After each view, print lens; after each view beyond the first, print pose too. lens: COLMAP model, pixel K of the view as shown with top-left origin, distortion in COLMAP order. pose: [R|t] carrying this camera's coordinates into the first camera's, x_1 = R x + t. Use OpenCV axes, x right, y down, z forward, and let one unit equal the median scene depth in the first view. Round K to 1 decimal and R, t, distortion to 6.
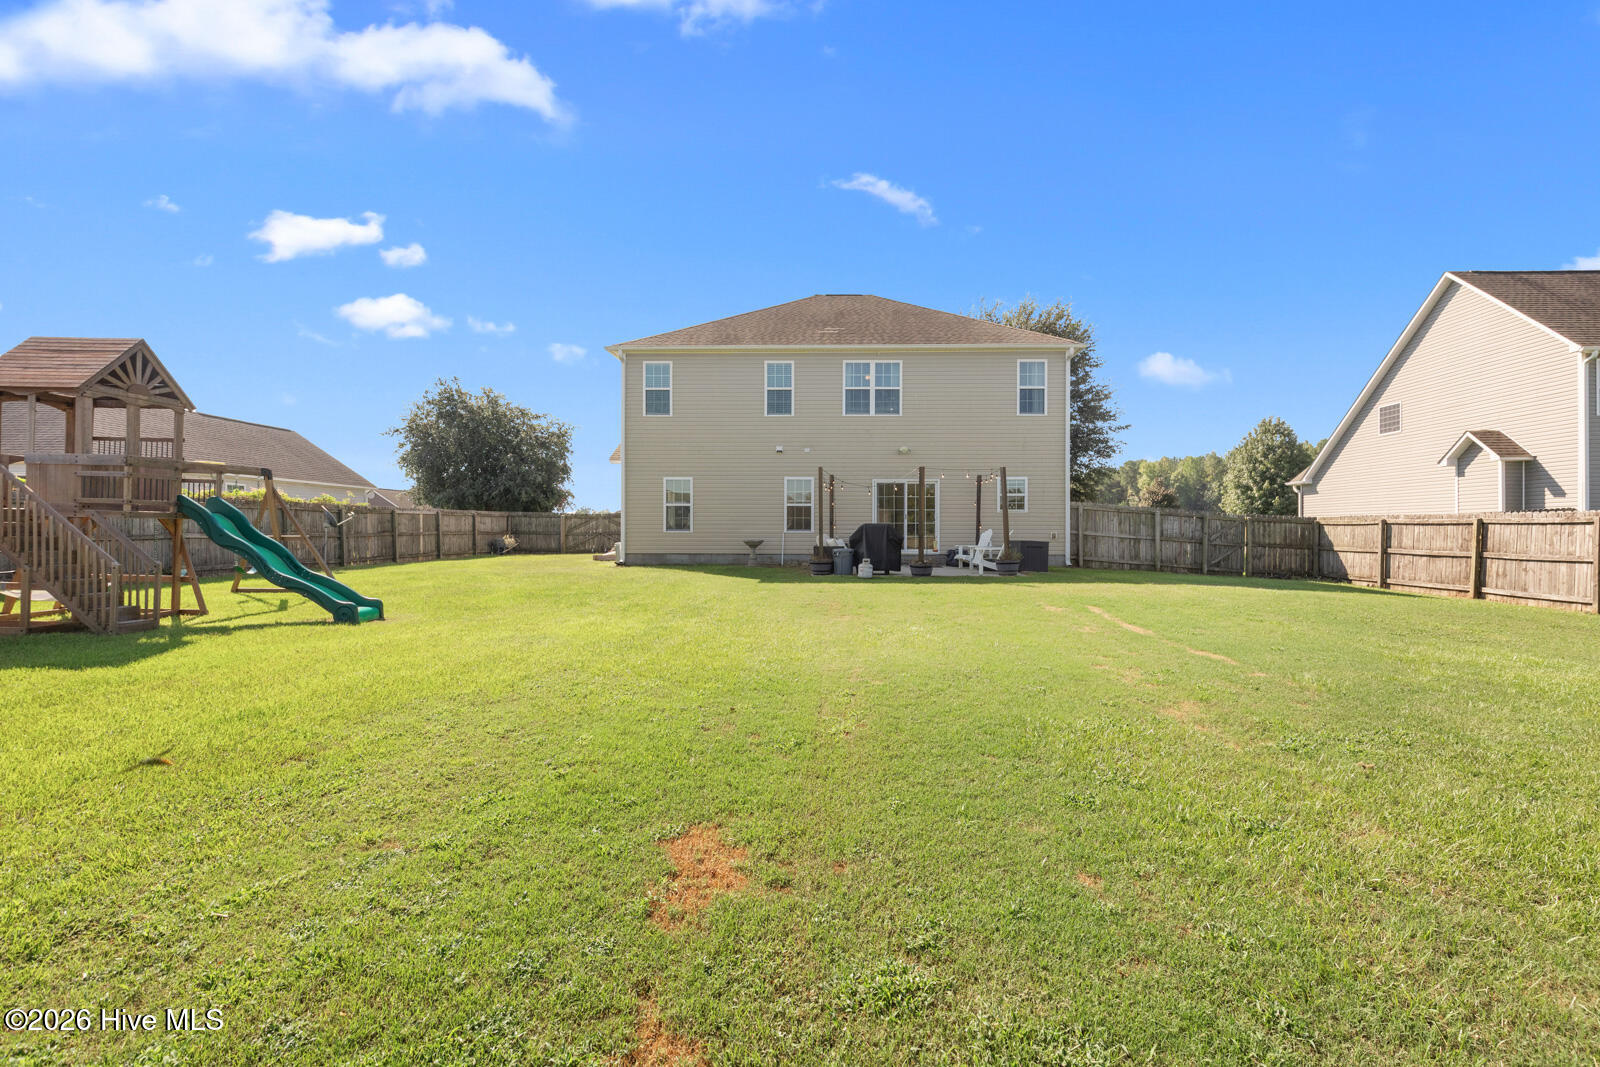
lens RADIAL K [[725.4, 0, 799.6], [0, 725.4, 533.2], [0, 0, 1]] dist [0.000863, -0.000007]
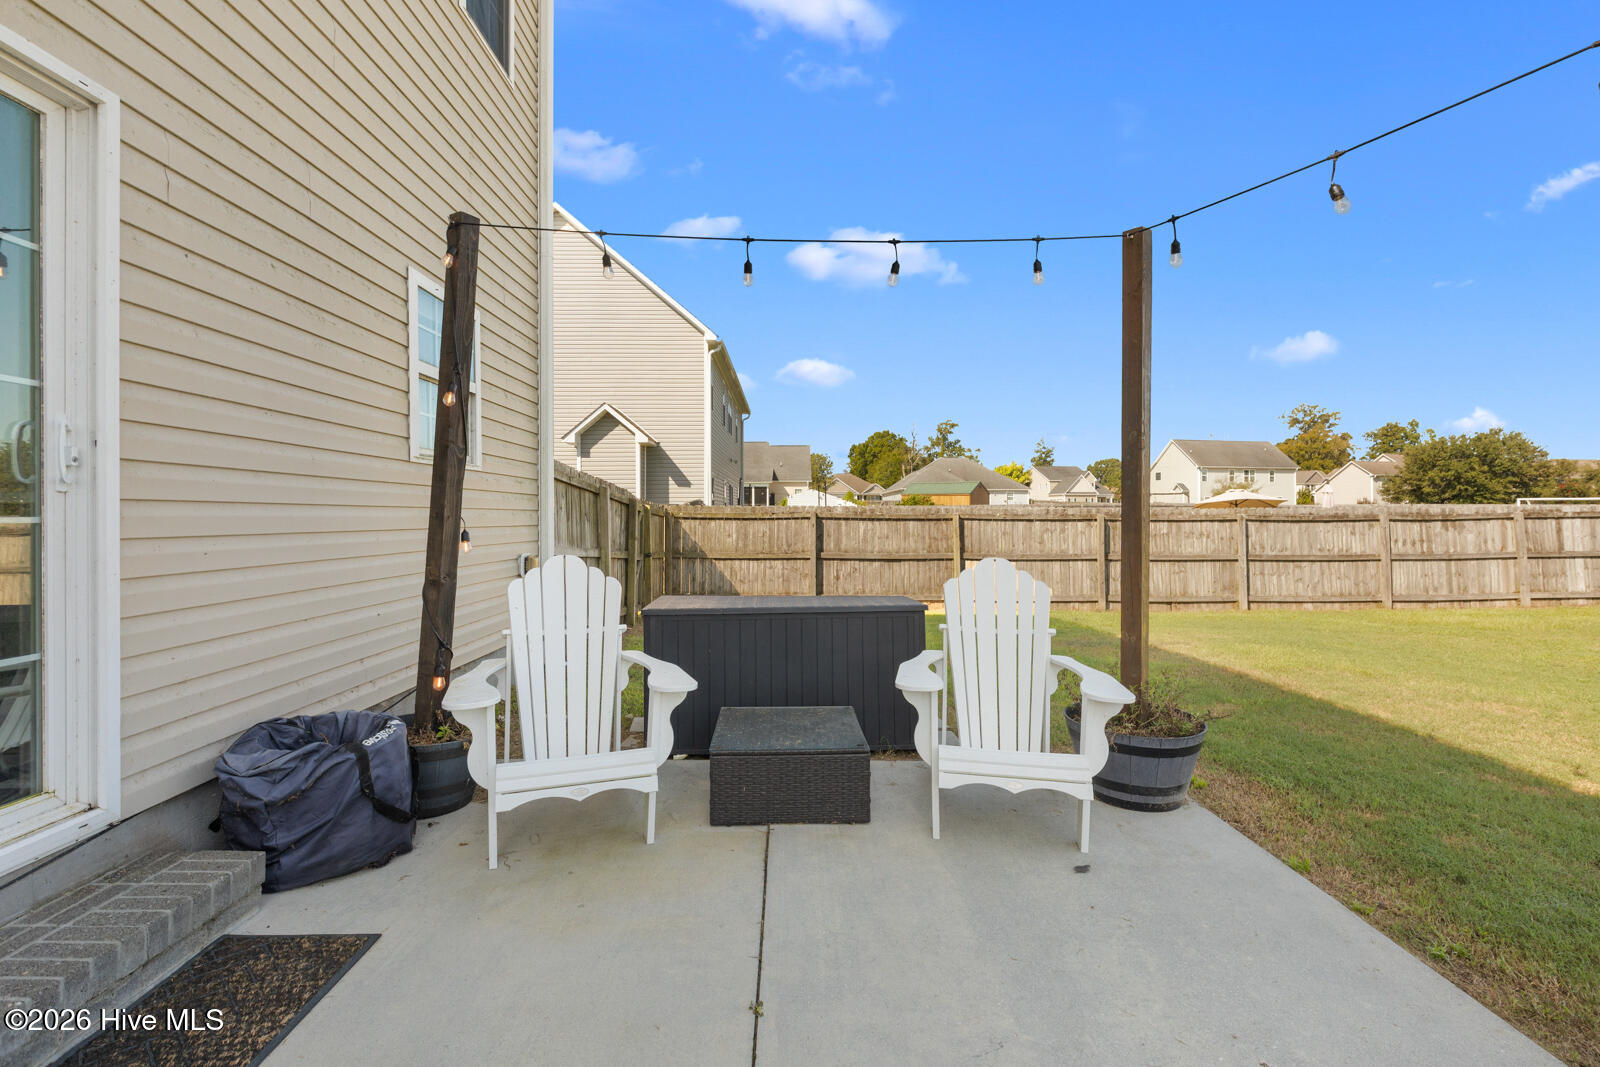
lens RADIAL K [[725.4, 0, 800.7], [0, 725.4, 523.2], [0, 0, 1]] dist [0.000863, -0.000007]
pose [[-0.016336, -0.016069, 0.999737, 0.079883], [0.002160, 0.999868, 0.016106, -0.019692], [-0.999864, 0.002423, -0.016299, 1.028641]]
